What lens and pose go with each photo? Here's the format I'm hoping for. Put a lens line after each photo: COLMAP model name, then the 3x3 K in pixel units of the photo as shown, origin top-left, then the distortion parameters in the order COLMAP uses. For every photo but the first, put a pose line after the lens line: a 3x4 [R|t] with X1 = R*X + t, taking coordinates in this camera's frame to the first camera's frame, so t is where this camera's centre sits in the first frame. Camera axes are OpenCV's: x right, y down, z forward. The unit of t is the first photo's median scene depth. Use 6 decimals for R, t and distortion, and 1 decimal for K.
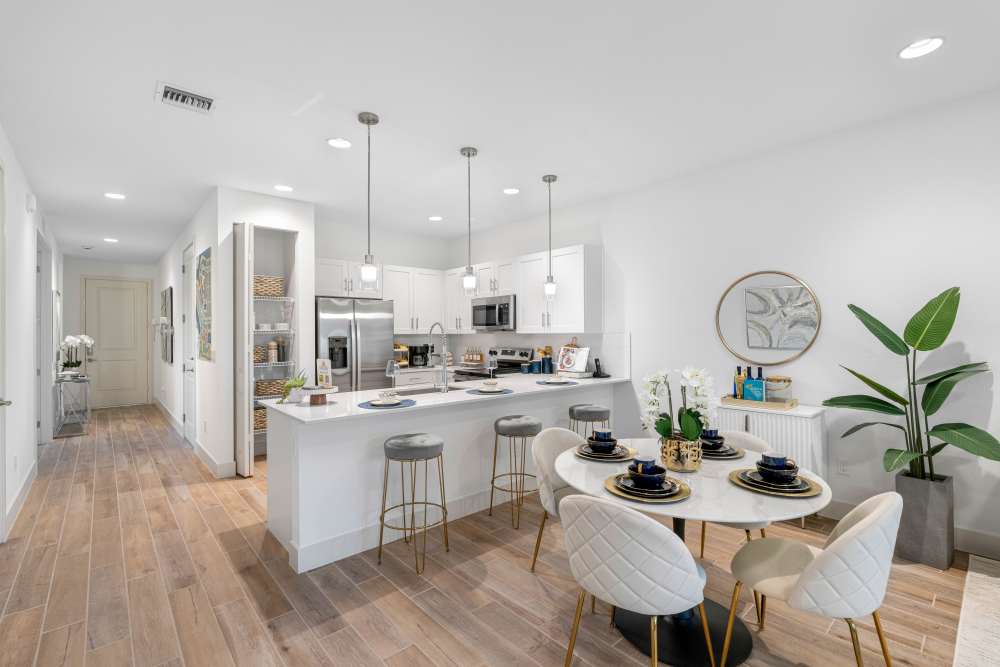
lens RADIAL K [[451.9, 0, 500.0], [0, 451.9, 333.5], [0, 0, 1]] dist [-0.000491, -0.000028]
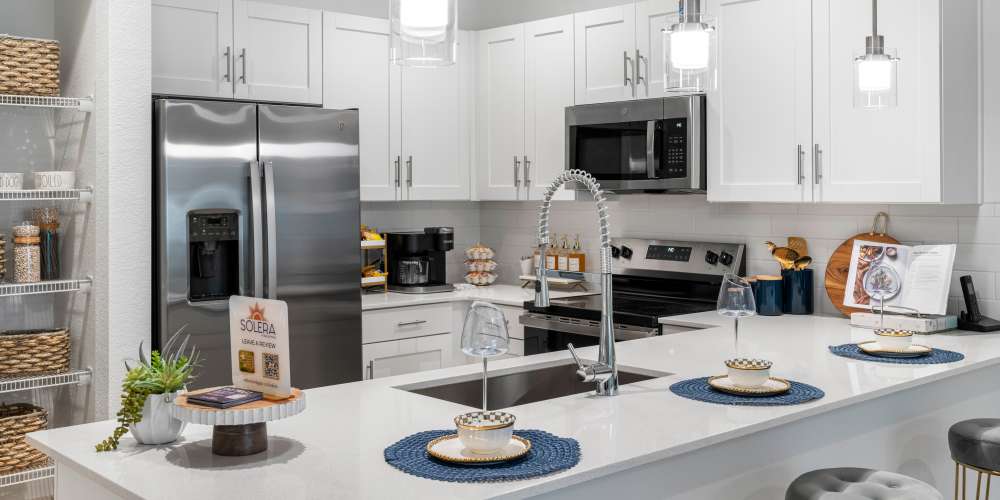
lens RADIAL K [[1001.5, 0, 501.5], [0, 1001.5, 184.4], [0, 0, 1]] dist [0.002997, 0.006925]
pose [[0.999718, 0.003515, 0.023482, -0.146668], [-0.003362, 0.999973, -0.006574, -0.008160], [-0.023505, 0.006494, 0.999703, 0.202763]]
